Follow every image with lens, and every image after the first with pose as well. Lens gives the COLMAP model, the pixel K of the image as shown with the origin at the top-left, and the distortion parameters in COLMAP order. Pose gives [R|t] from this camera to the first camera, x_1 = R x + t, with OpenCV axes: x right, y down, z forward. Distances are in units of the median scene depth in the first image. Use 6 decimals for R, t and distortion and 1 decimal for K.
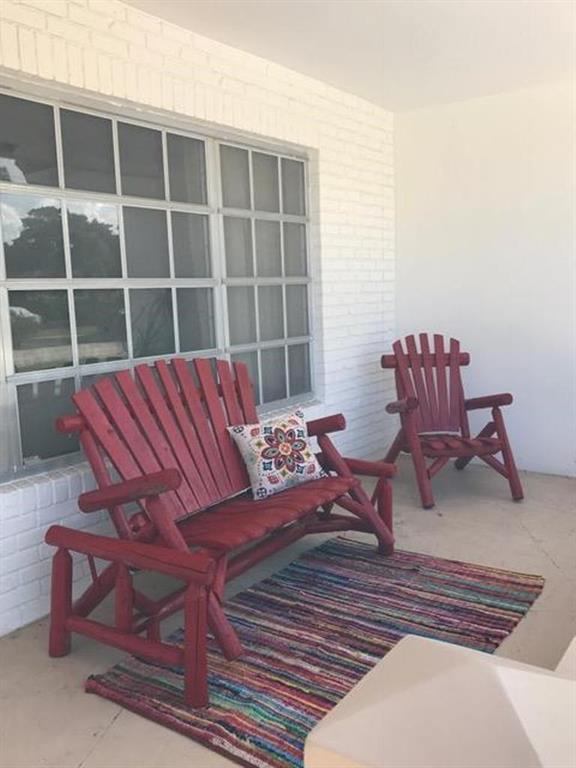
lens RADIAL K [[713.3, 0, 288.0], [0, 713.3, 384.0], [0, 0, 1]] dist [0.118989, -0.384922]
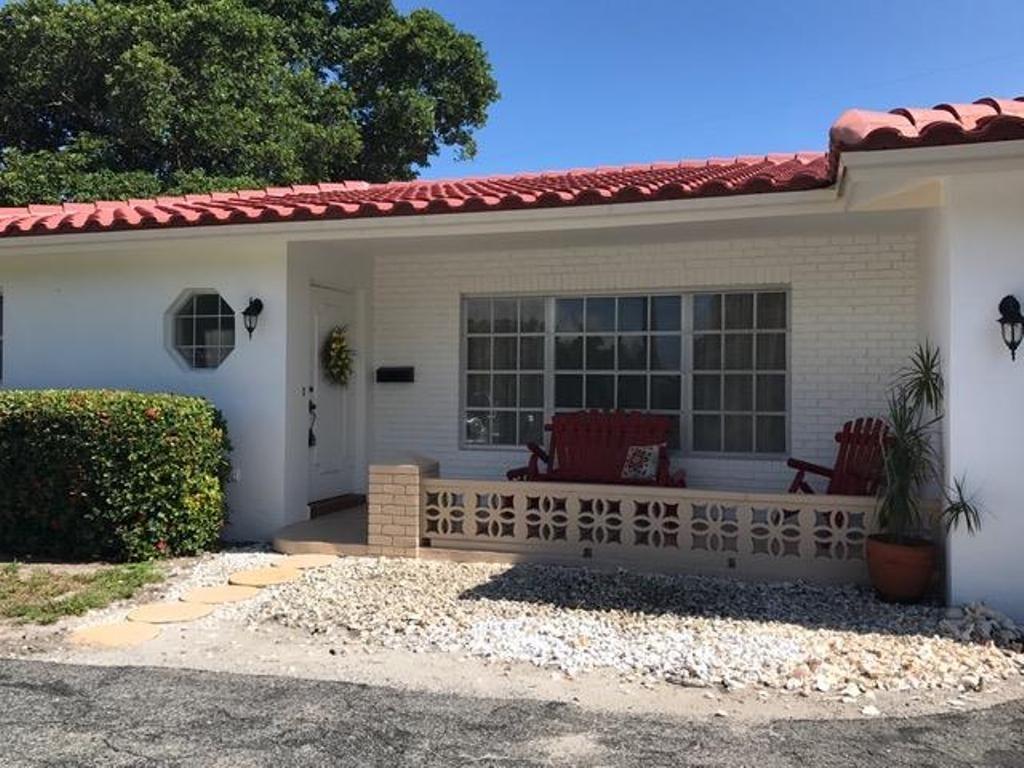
lens RADIAL K [[951.0, 0, 510.7], [0, 951.0, 382.5], [0, 0, 1]] dist [0.118989, -0.384922]
pose [[0.251300, 0.026572, -0.967544, 2.066879], [-0.143118, 0.989655, -0.009992, -0.033722], [0.957270, 0.140984, 0.252503, 0.007081]]
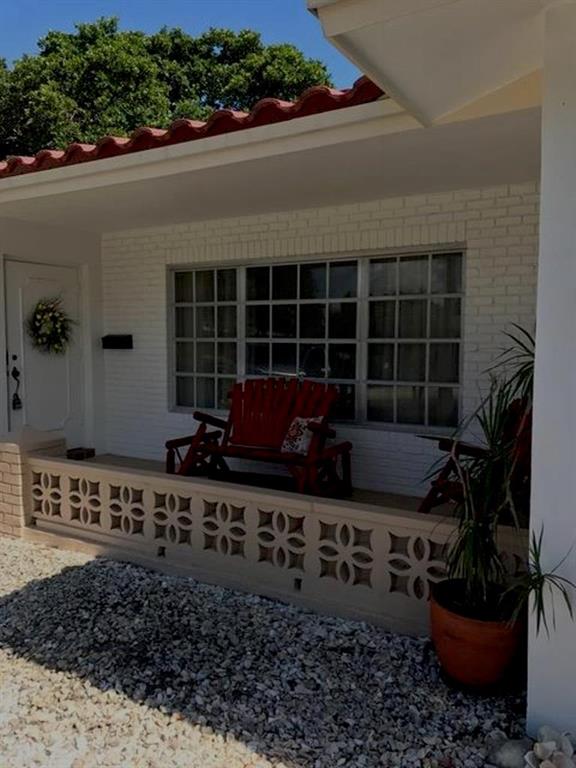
lens RADIAL K [[632.4, 0, 285.8], [0, 632.4, 379.6], [0, 0, 1]] dist [0.075600, -0.120751]
pose [[0.042617, 0.100997, -0.993974, 1.403764], [-0.136137, 0.986185, 0.094369, -0.172086], [0.989773, 0.131295, 0.055778, 0.765648]]
